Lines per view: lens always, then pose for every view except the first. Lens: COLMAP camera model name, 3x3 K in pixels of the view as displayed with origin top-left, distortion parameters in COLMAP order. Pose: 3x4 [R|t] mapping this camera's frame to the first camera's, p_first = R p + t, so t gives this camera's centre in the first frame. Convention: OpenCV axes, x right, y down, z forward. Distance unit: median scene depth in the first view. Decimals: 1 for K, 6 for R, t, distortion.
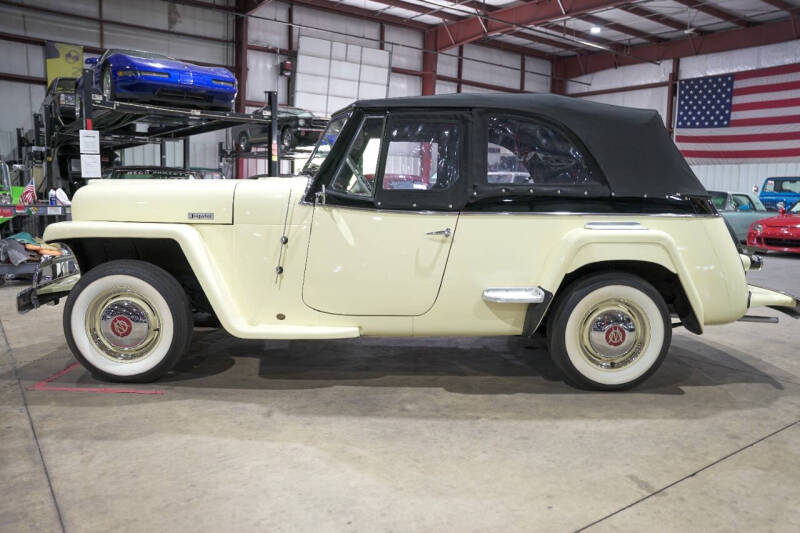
lens RADIAL K [[615.6, 0, 401.8], [0, 615.6, 268.2], [0, 0, 1]] dist [-0.106972, 0.124775]
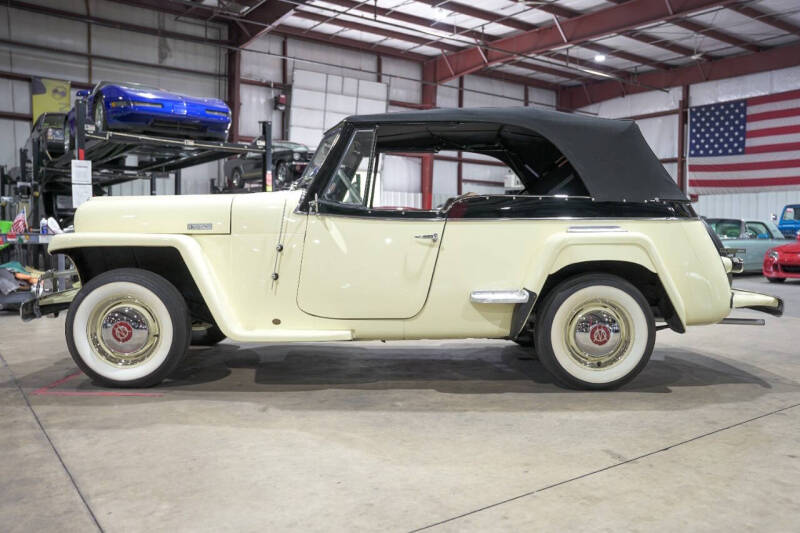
lens RADIAL K [[660.2, 0, 402.4], [0, 660.2, 266.1], [0, 0, 1]] dist [-0.080025, 0.129150]
pose [[0.999881, -0.015029, -0.003460, 0.020003], [0.014727, 0.997064, -0.075140, 0.066622], [0.004579, 0.075080, 0.997167, -0.108923]]
